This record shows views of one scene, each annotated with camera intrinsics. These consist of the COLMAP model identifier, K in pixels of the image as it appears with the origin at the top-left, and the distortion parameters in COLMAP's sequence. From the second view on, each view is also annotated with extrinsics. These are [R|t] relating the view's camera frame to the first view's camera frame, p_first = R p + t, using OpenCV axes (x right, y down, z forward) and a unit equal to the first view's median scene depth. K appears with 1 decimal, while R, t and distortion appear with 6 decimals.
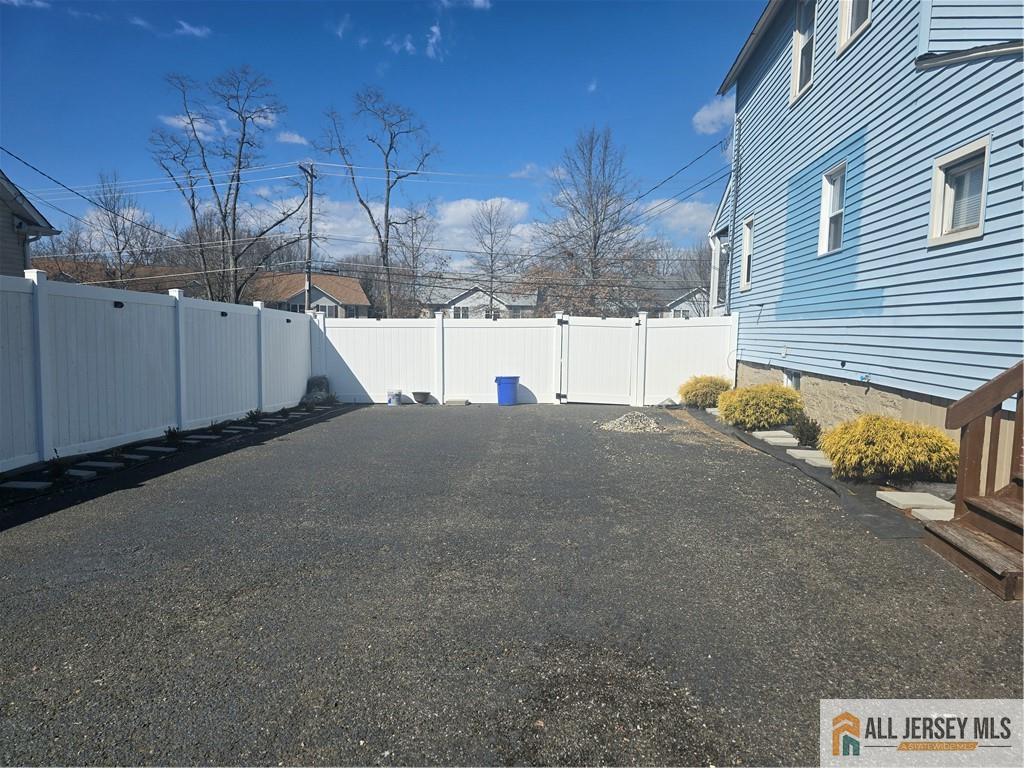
lens RADIAL K [[681.4, 0, 512.0], [0, 681.4, 384.0], [0, 0, 1]] dist [0.045988, -0.043887]
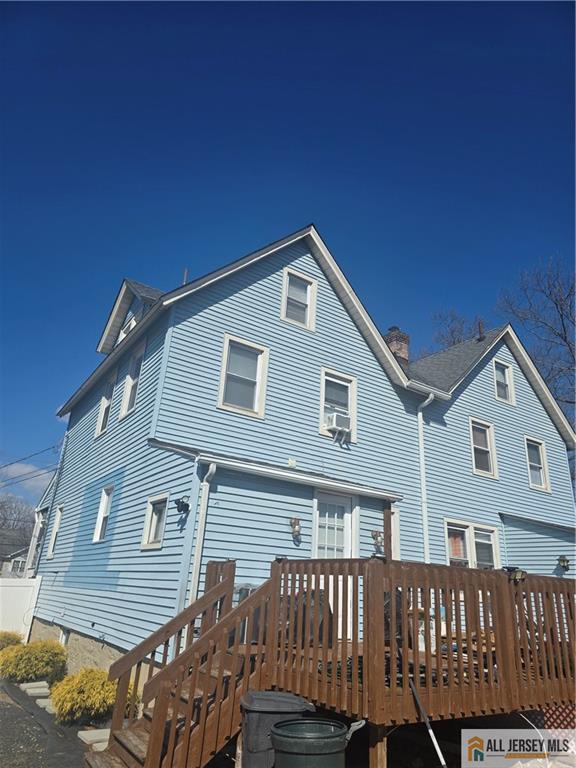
lens RADIAL K [[511.1, 0, 288.0], [0, 511.1, 384.0], [0, 0, 1]] dist [0.045988, -0.043887]
pose [[0.769195, 0.265981, 0.581028, 0.036154], [0.008190, 0.905078, -0.425166, -0.020652], [-0.638962, 0.331794, 0.694003, -0.147512]]
